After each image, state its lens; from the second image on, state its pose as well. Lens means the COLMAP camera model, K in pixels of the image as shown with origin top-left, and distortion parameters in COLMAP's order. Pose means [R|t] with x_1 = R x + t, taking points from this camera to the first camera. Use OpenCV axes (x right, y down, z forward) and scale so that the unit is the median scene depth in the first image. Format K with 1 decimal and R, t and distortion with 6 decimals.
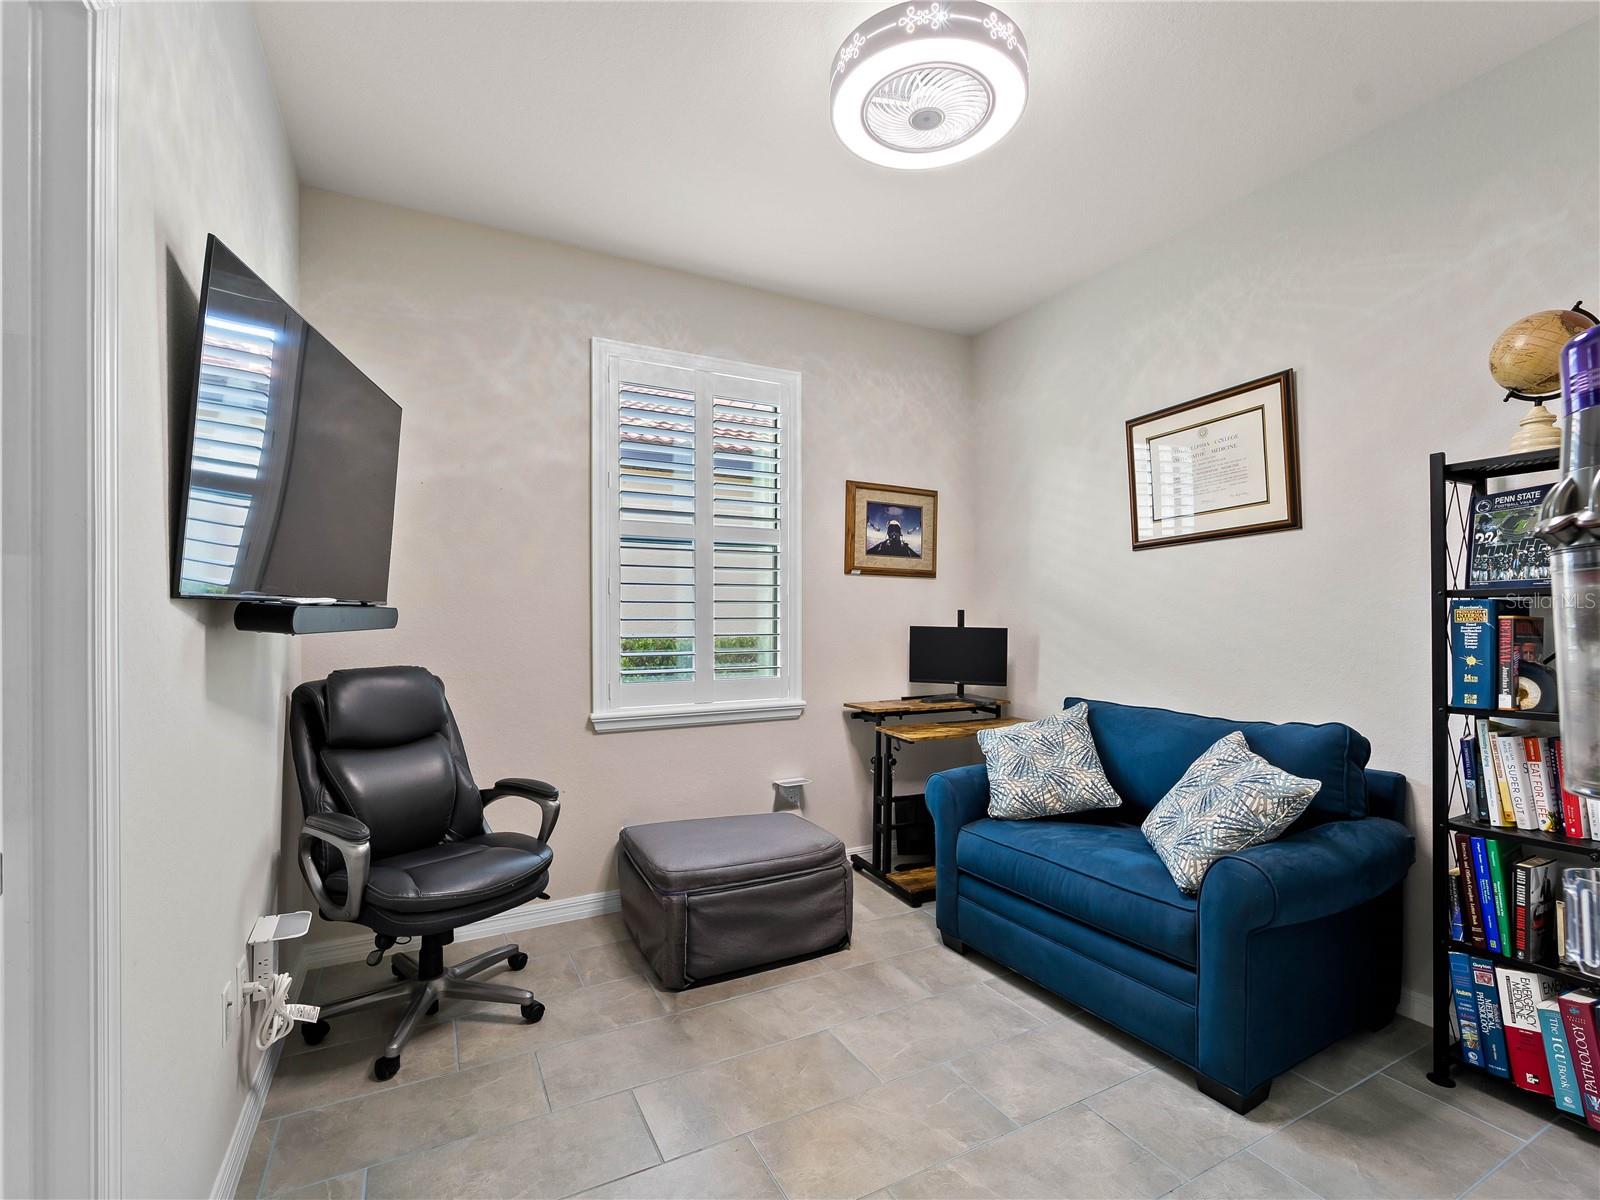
lens RADIAL K [[727.5, 0, 800.8], [0, 727.5, 619.5], [0, 0, 1]] dist [0.000462, 0.000016]
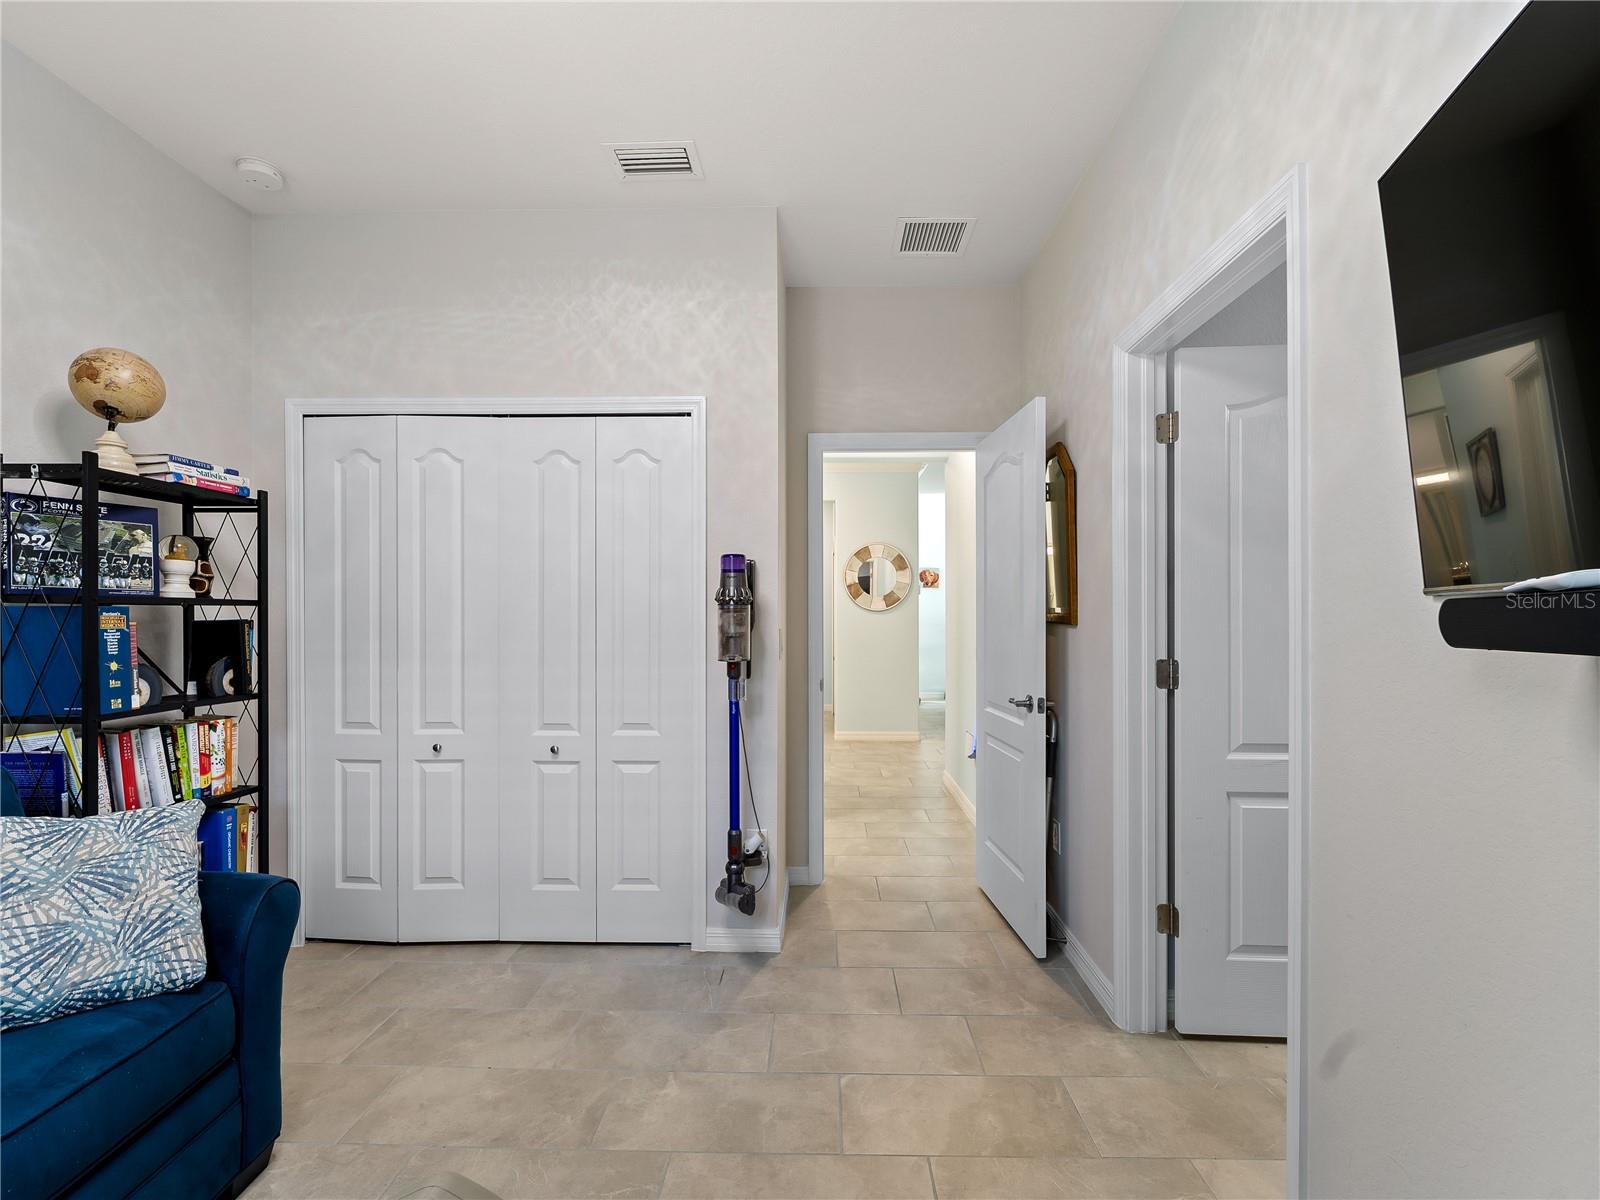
lens RADIAL K [[727.5, 0, 800.8], [0, 727.5, 619.5], [0, 0, 1]] dist [0.000462, 0.000016]
pose [[-0.874457, 0.005934, 0.485067, -0.399632], [0.006039, 0.999981, -0.001347, -0.001561], [-0.485065, 0.001751, -0.874476, 1.369456]]
